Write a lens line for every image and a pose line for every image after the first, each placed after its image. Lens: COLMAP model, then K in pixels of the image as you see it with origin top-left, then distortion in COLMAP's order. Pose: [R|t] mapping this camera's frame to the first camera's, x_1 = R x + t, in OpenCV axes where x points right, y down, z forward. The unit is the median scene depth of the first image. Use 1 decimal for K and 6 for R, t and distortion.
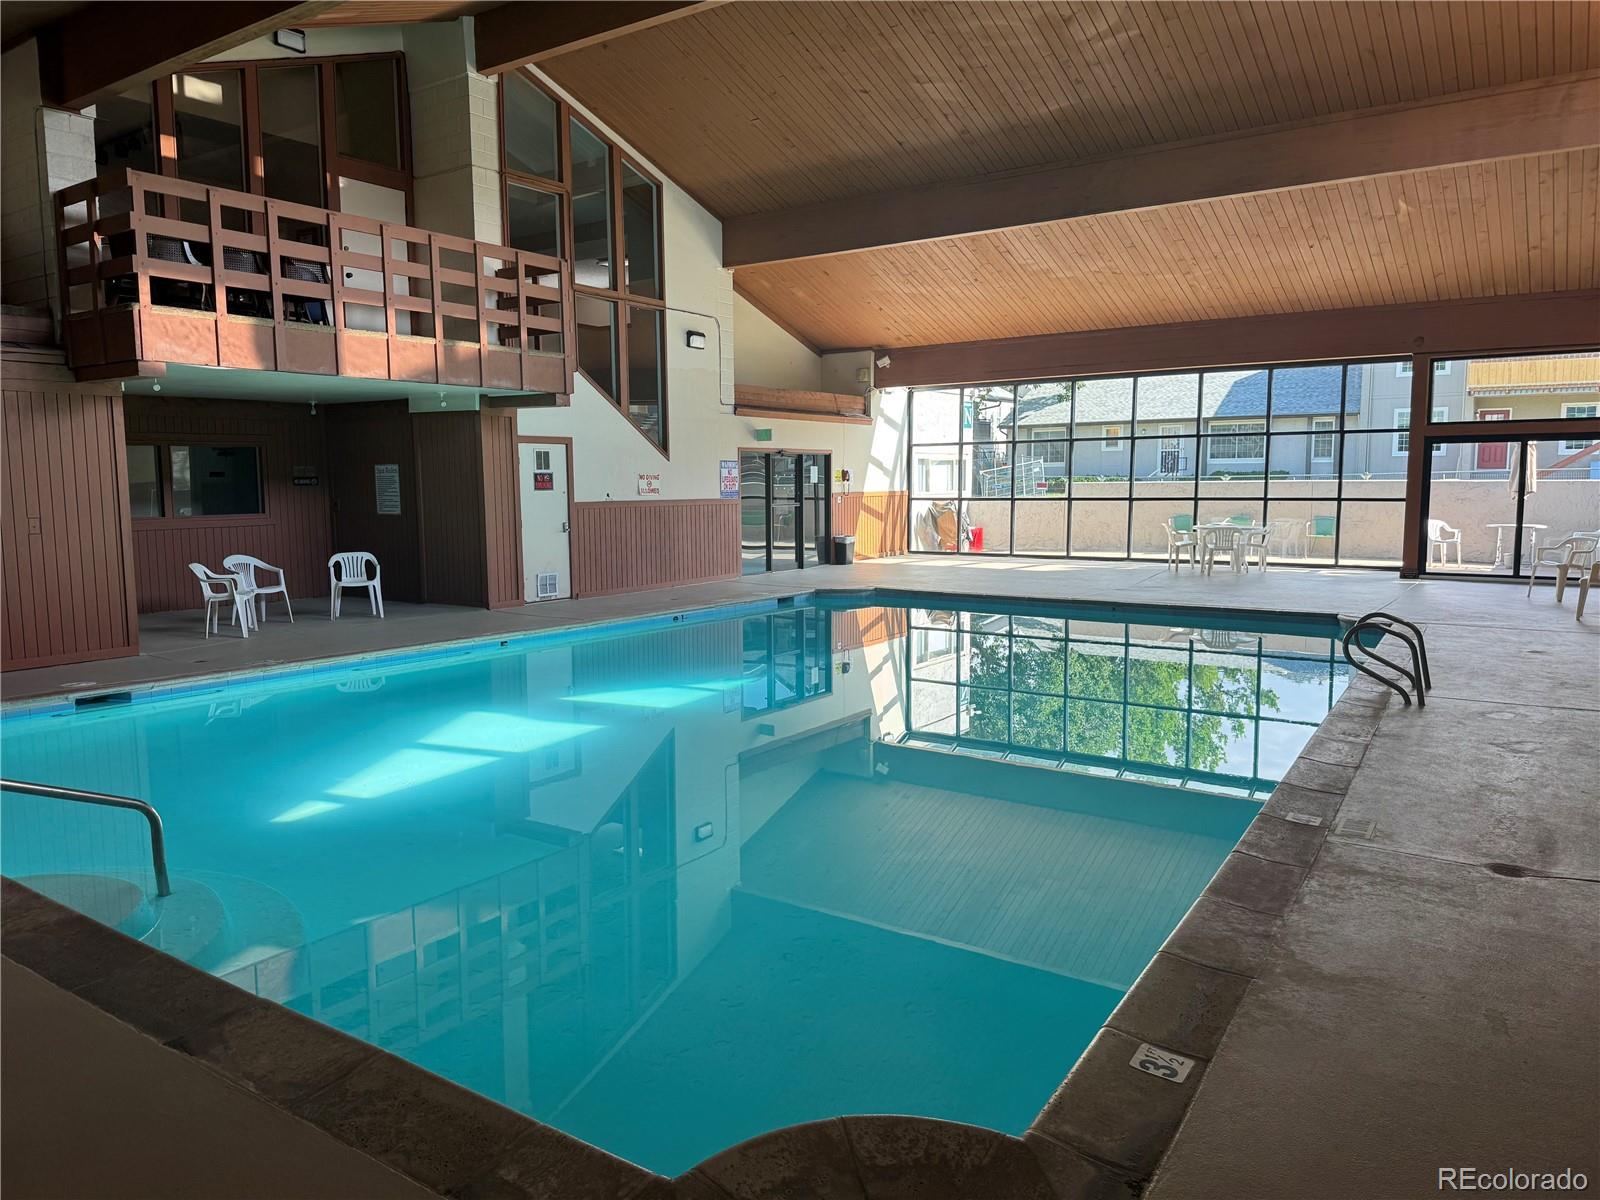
lens RADIAL K [[1110.7, 0, 800.0], [0, 1110.7, 600.0], [0, 0, 1]] dist [0.161659, -0.278051]
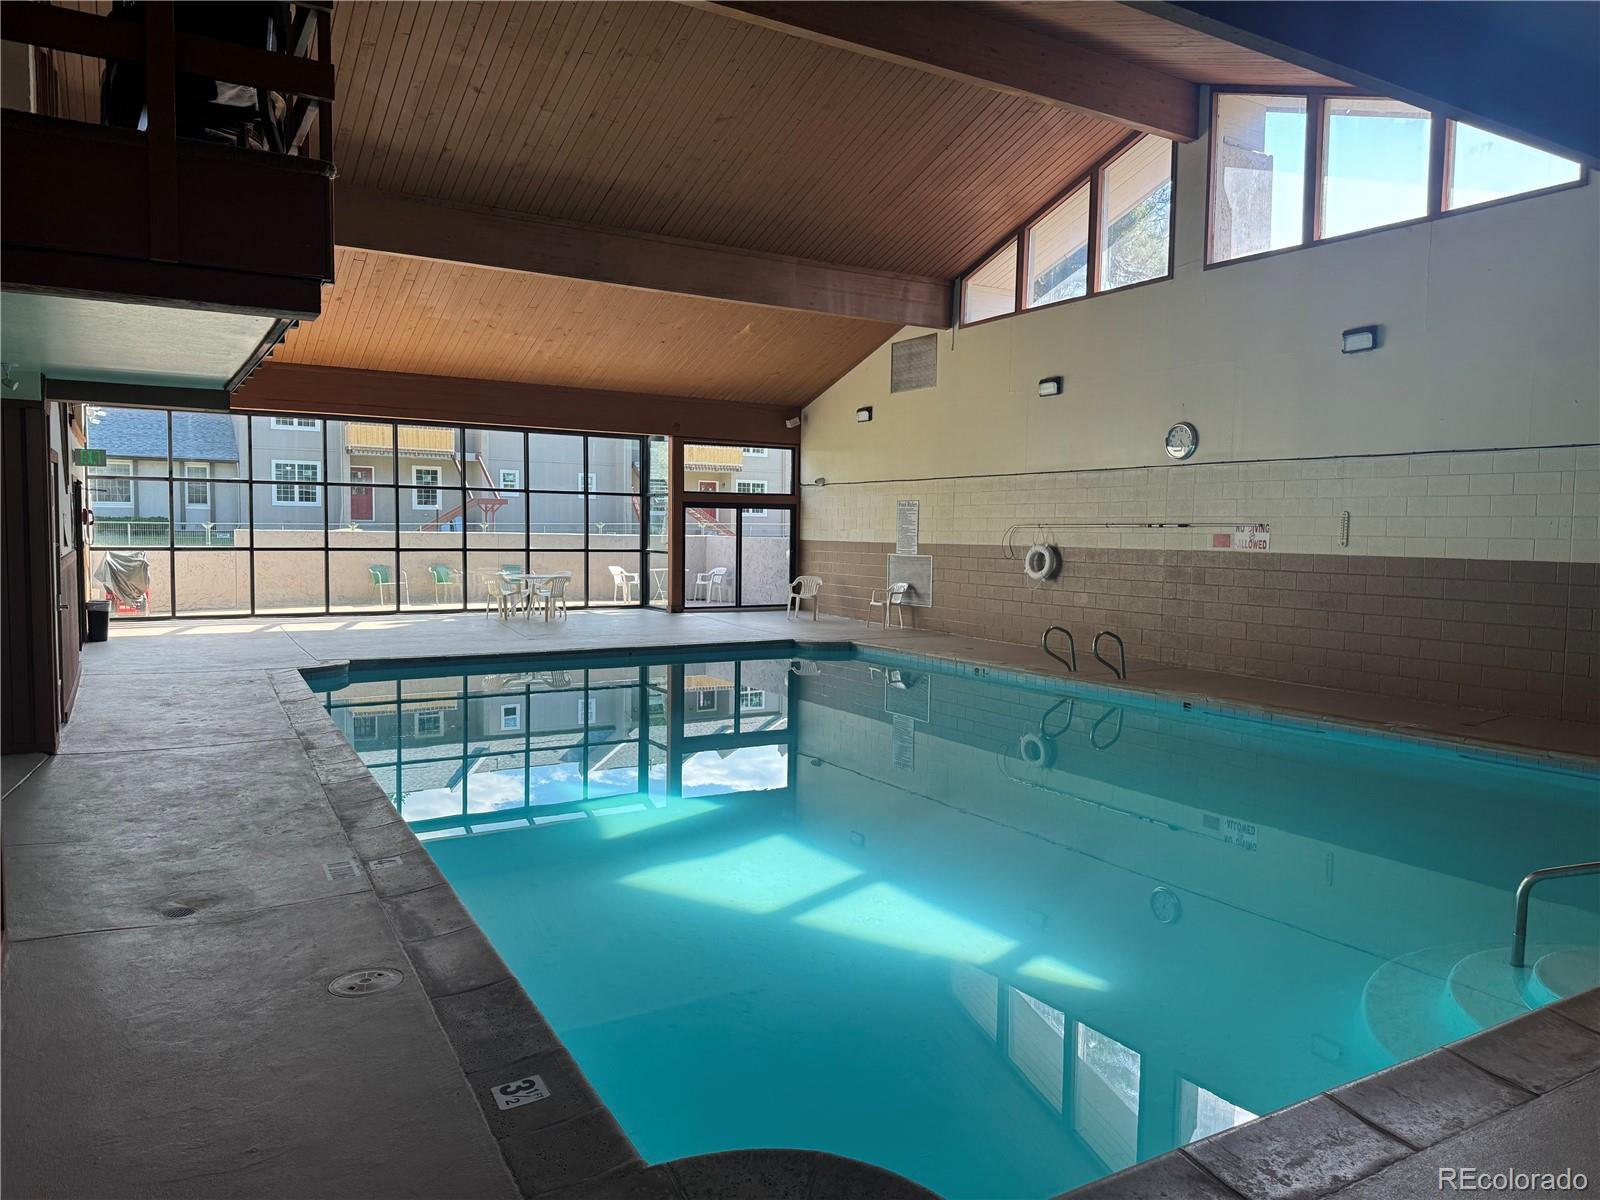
lens RADIAL K [[1122.1, 0, 800.0], [0, 1122.1, 600.0], [0, 0, 1]] dist [0.048767, 0.000564]
pose [[0.402390, -0.043874, 0.914417, -0.499054], [0.080891, 0.996648, 0.012224, -0.034018], [-0.911888, 0.069049, 0.404590, 0.334386]]
